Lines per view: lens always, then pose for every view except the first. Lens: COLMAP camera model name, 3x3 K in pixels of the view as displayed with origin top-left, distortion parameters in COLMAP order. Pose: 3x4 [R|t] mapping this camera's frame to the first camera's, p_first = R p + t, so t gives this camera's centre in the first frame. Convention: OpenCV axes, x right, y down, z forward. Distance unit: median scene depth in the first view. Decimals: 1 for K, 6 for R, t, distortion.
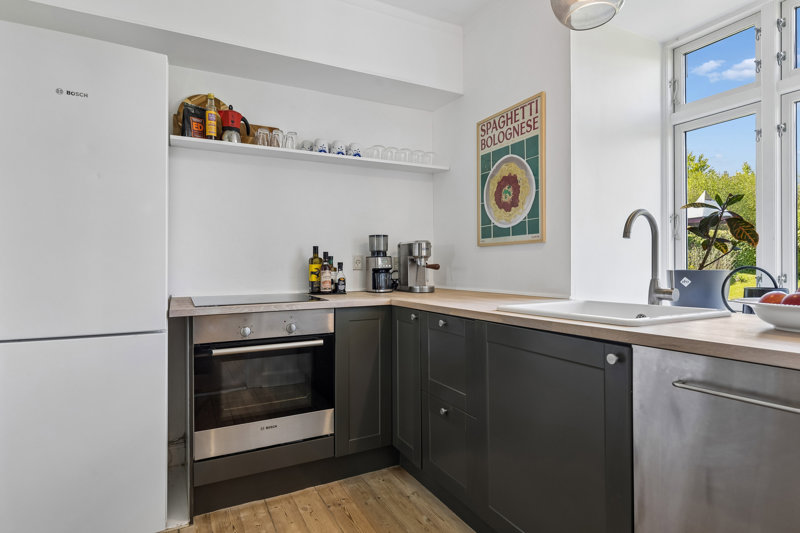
lens RADIAL K [[428.6, 0, 400.0], [0, 428.6, 266.5], [0, 0, 1]] dist [-0.000755, -0.000354]
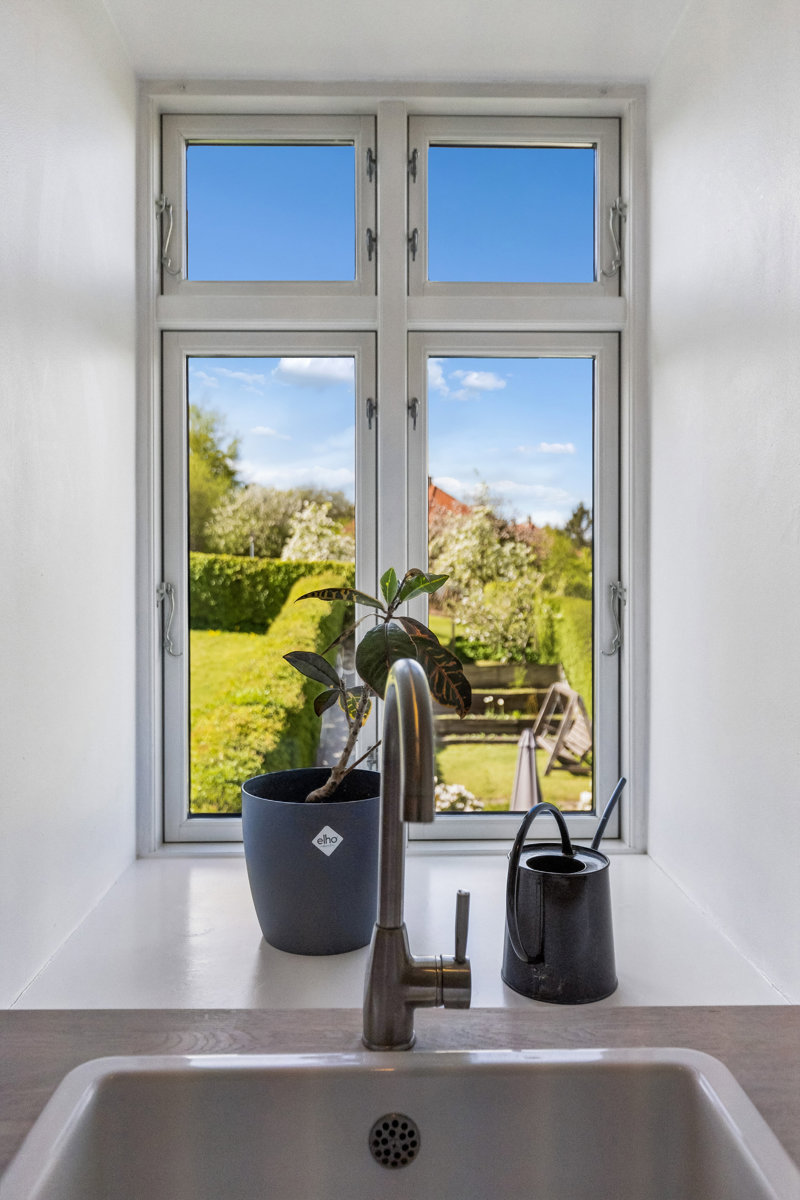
lens RADIAL K [[858.0, 0, 400.0], [0, 858.0, 600.0], [0, 0, 1]] dist [-0.001017, -0.000202]
pose [[0.447968, 0.001672, 0.894048, 0.099296], [0.003926, 0.999985, -0.003837, -0.105654], [-0.894041, 0.005229, 0.447955, 0.516109]]
